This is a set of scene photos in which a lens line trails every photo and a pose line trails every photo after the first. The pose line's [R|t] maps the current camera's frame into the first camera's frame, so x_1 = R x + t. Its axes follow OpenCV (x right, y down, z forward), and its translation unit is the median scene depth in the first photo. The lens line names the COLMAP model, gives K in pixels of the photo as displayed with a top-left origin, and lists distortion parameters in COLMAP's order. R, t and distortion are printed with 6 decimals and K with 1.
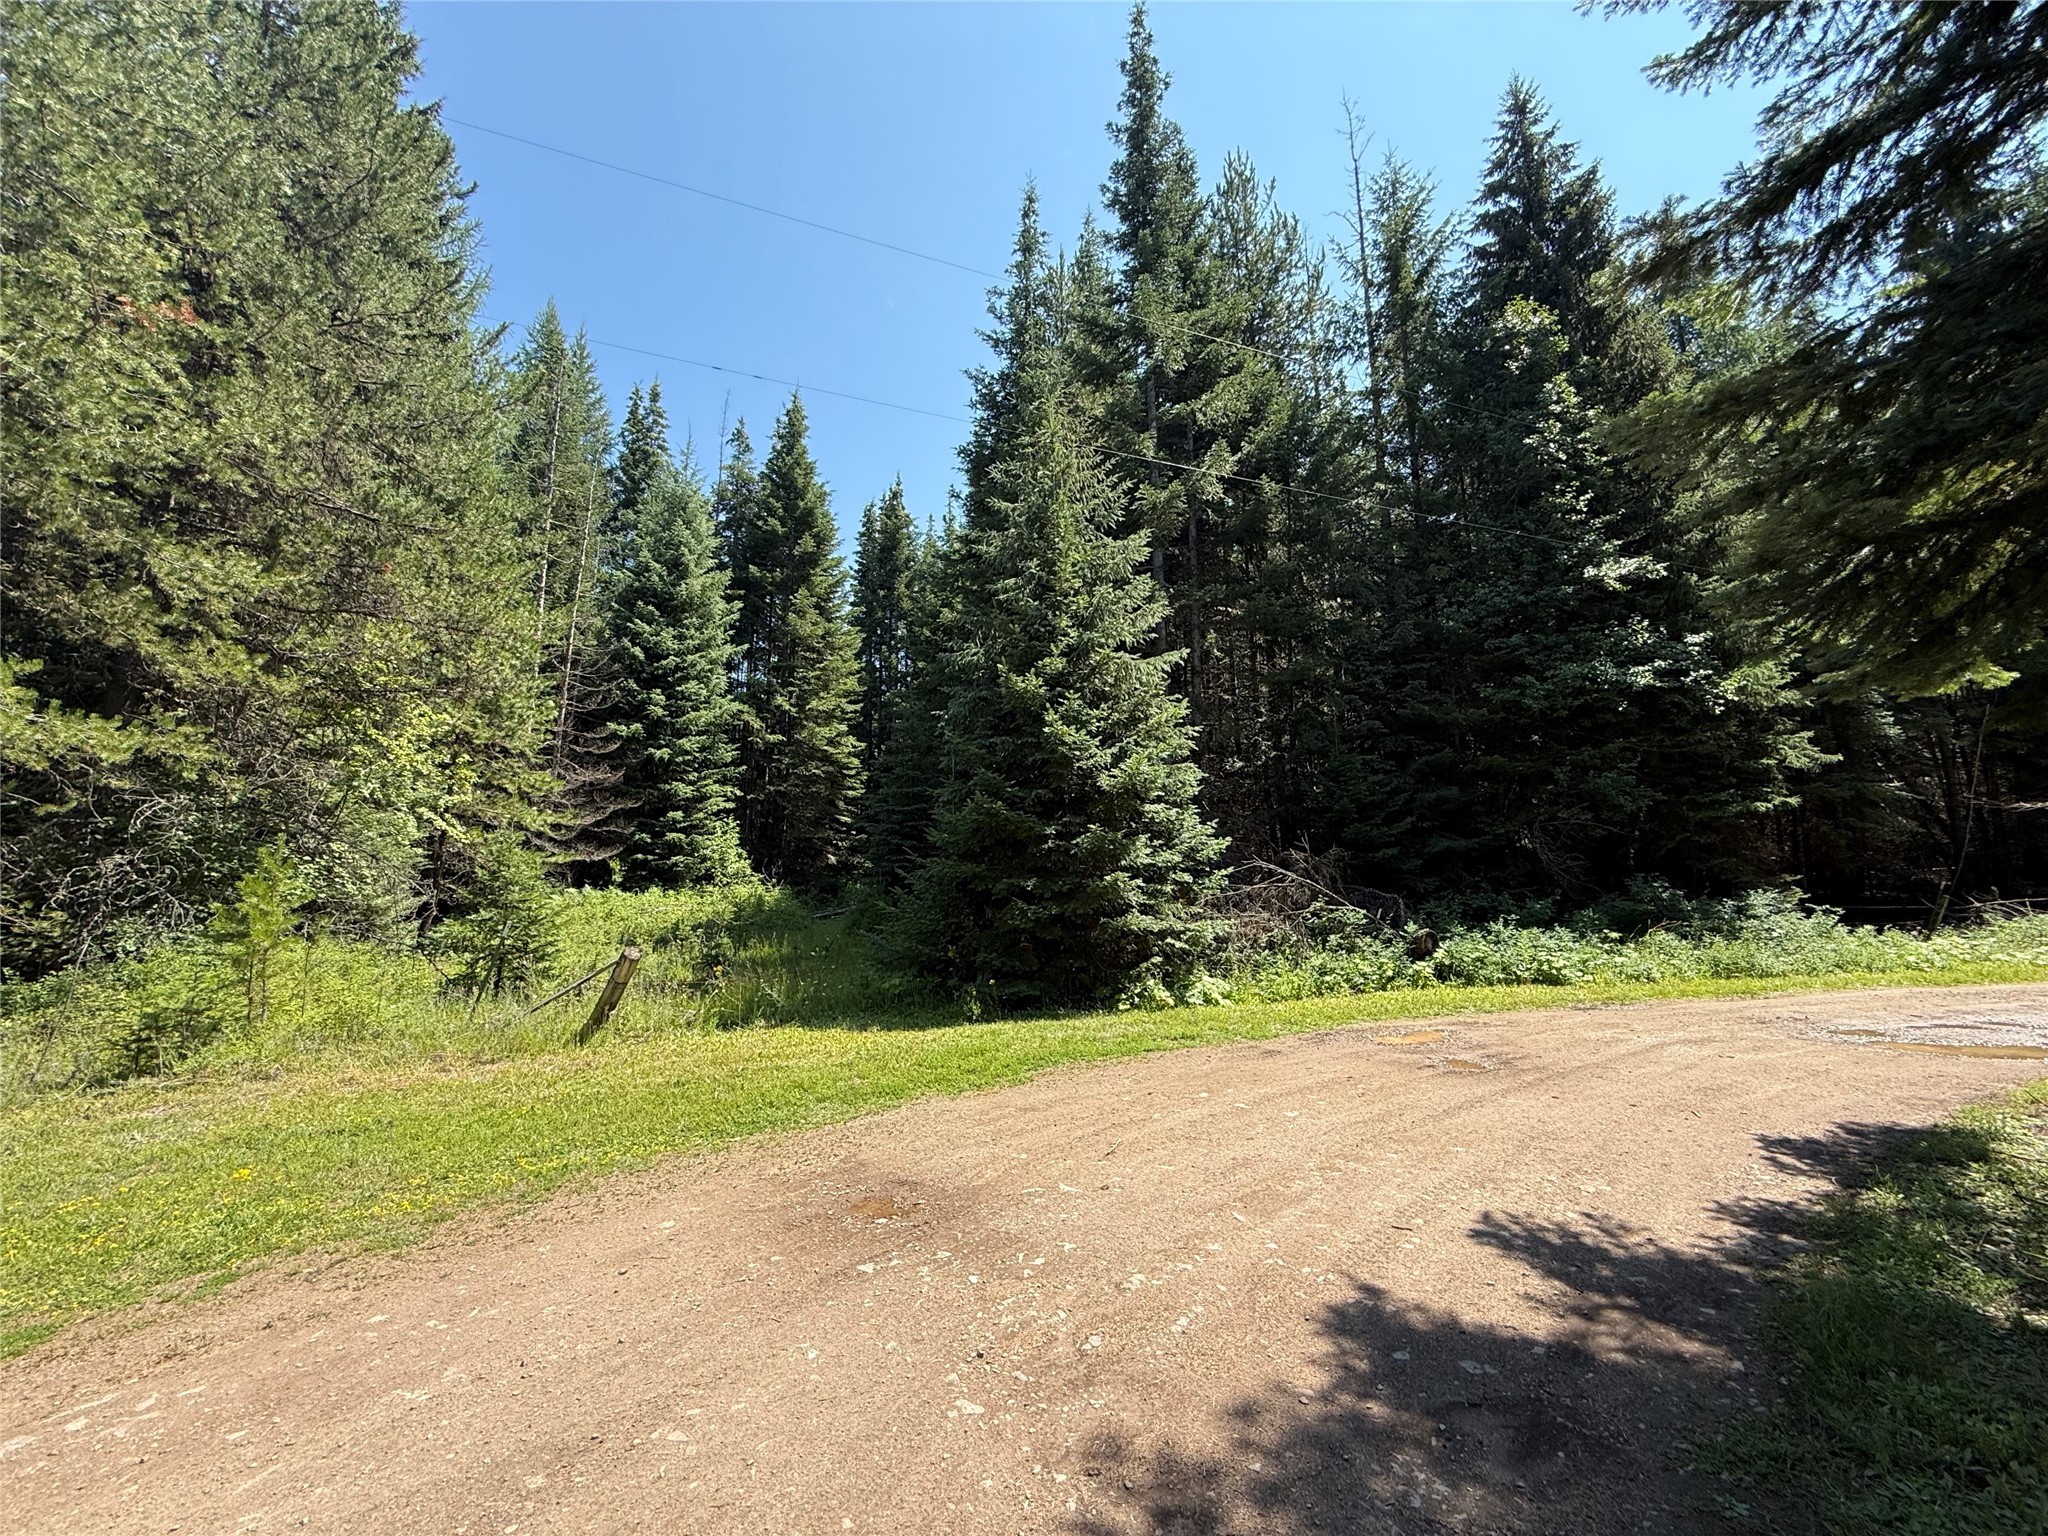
lens RADIAL K [[816.2, 0, 1018.2], [0, 816.2, 770.0], [0, 0, 1]] dist [0.001625, -0.000087]
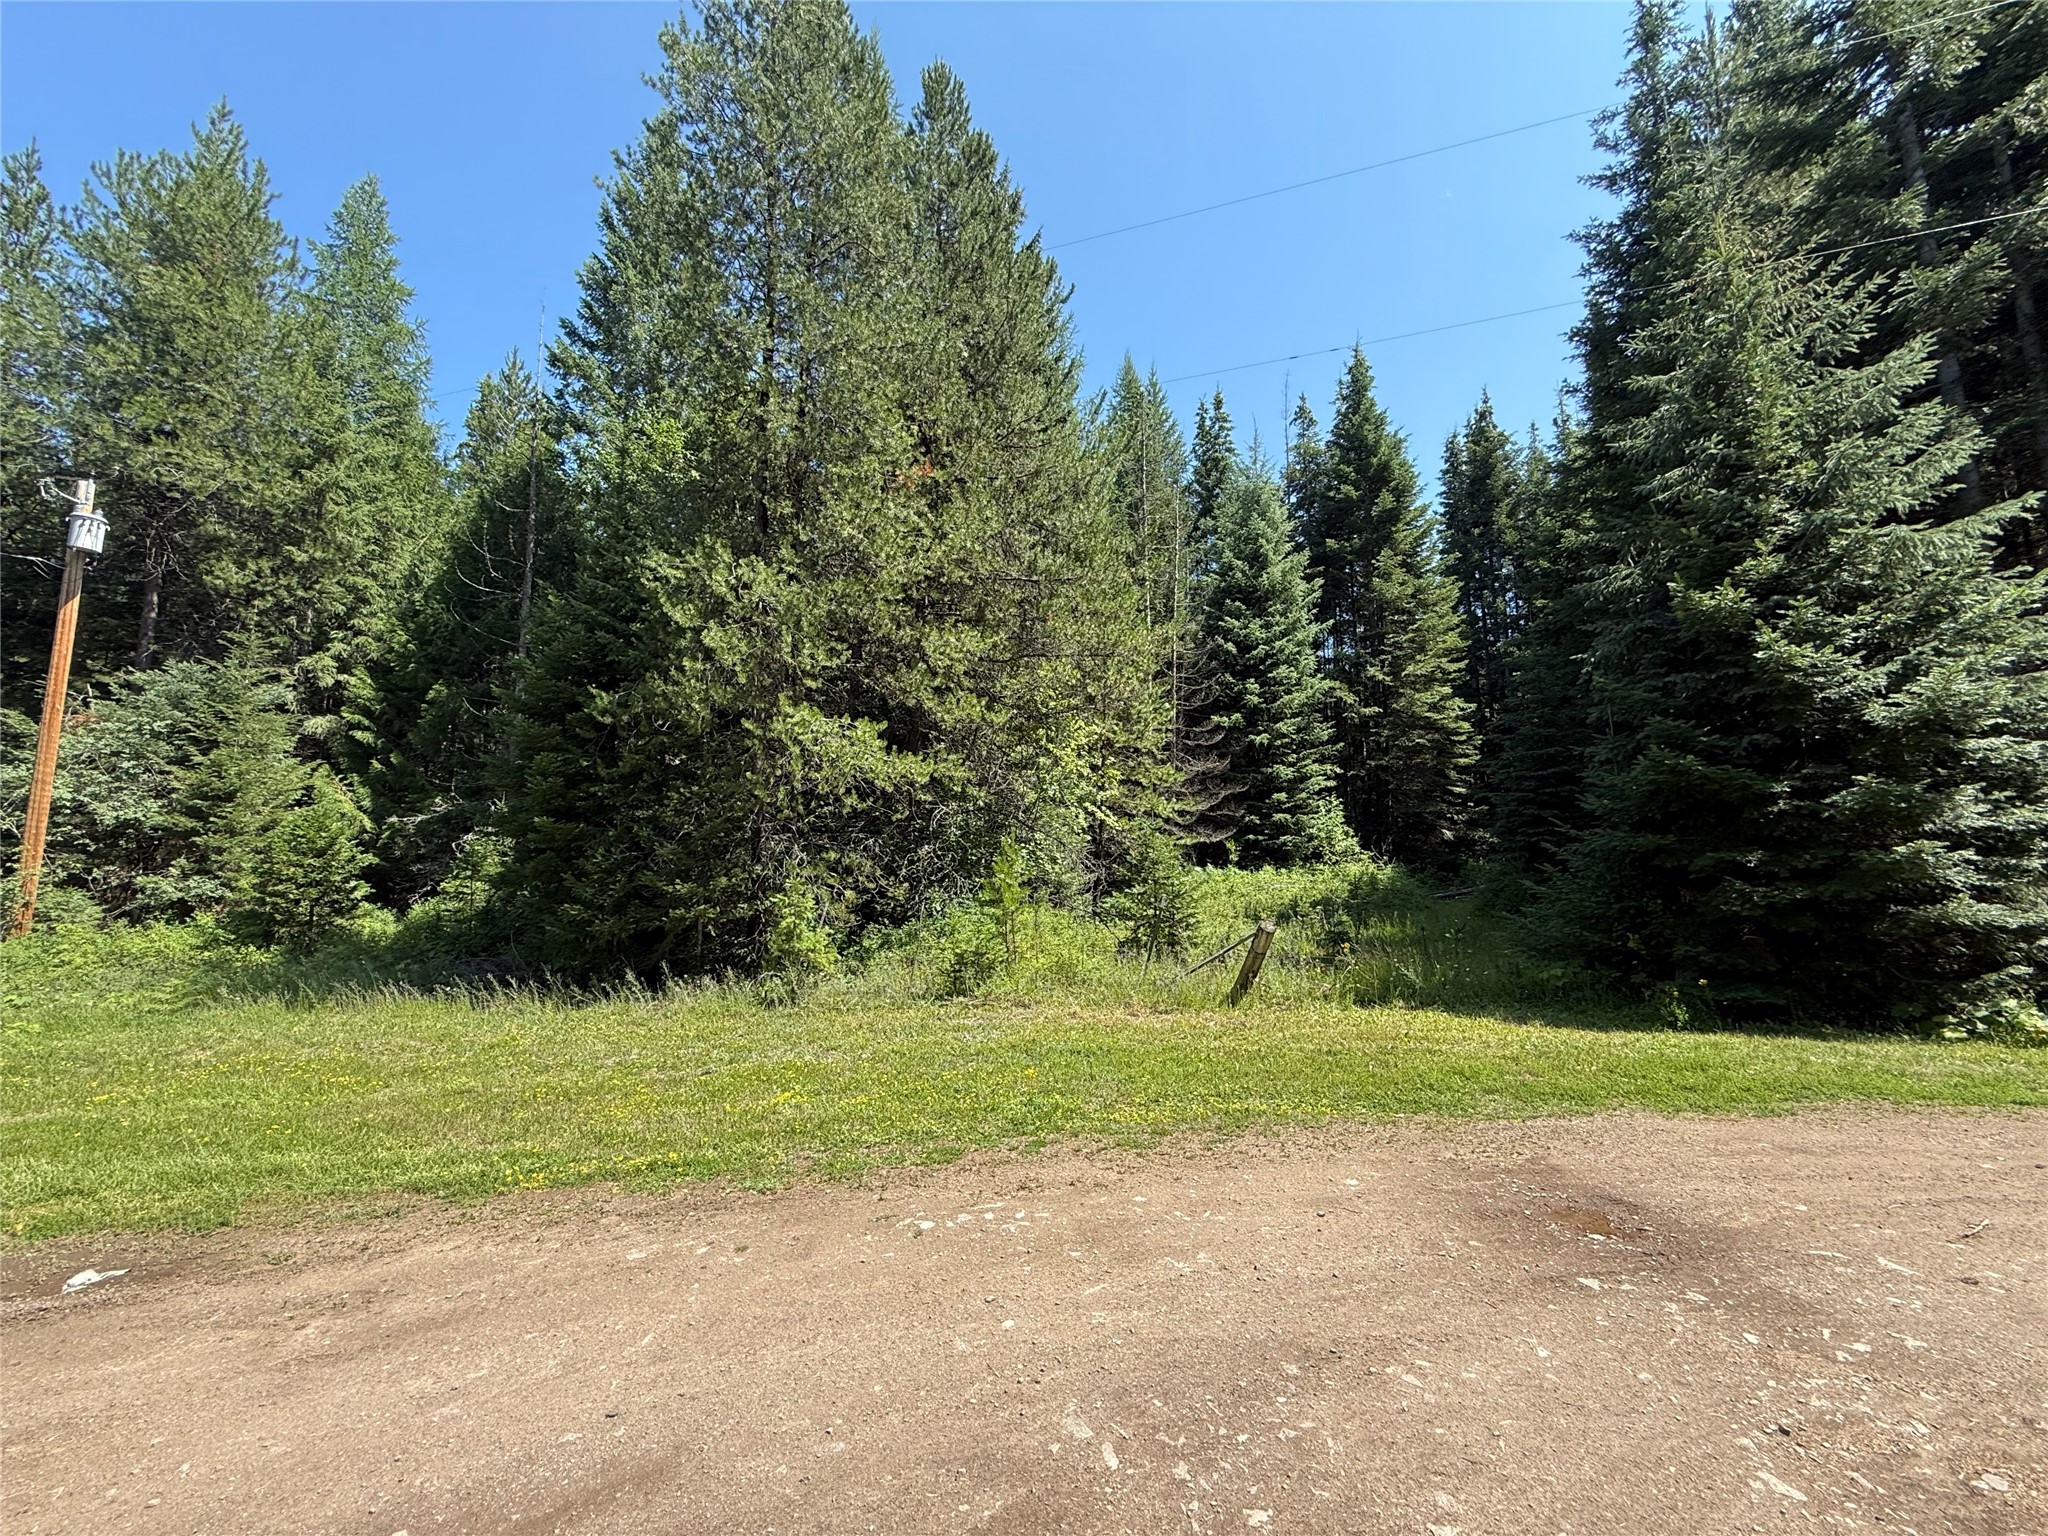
lens RADIAL K [[816.2, 0, 1021.1], [0, 816.2, 770.0], [0, 0, 1]] dist [0.001625, -0.000087]
pose [[0.765917, -0.079924, -0.637952, -0.011626], [0.096520, 0.995292, -0.008812, -0.001978], [0.635653, -0.054826, 0.770025, -0.016670]]
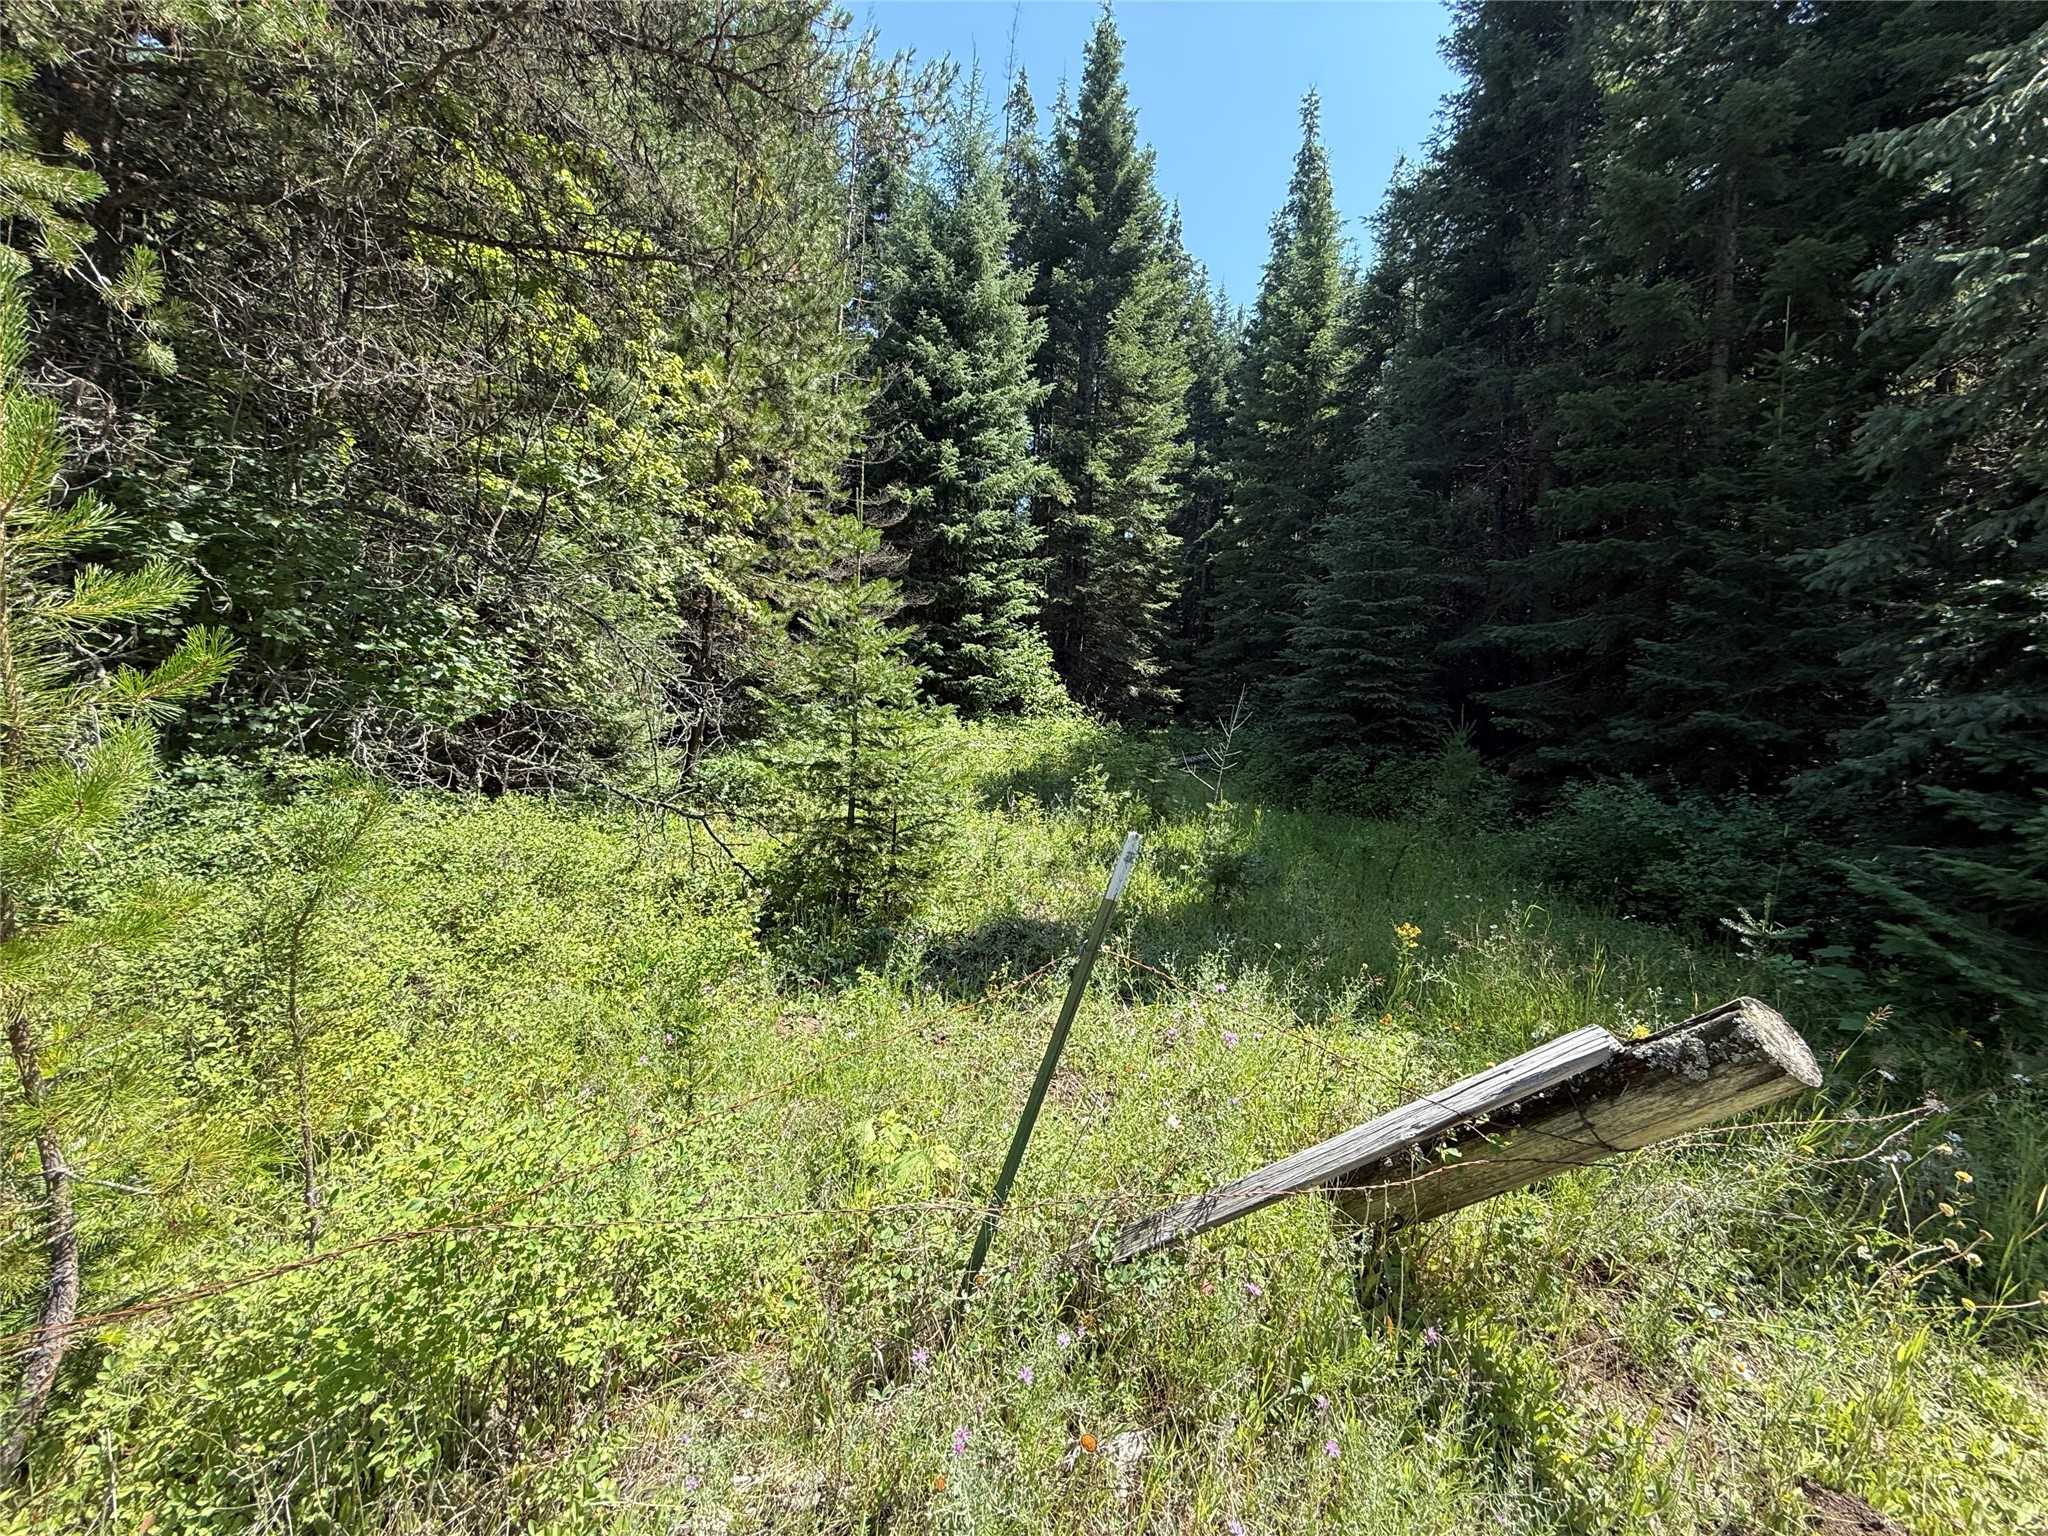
lens RADIAL K [[816.2, 0, 1012.5], [0, 816.2, 765.6], [0, 0, 1]] dist [0.001625, -0.000087]
pose [[0.973681, 0.055656, -0.221016, -0.428316], [-0.013798, 0.982341, 0.186590, 0.093507], [0.227498, -0.178629, 0.957255, 0.561386]]
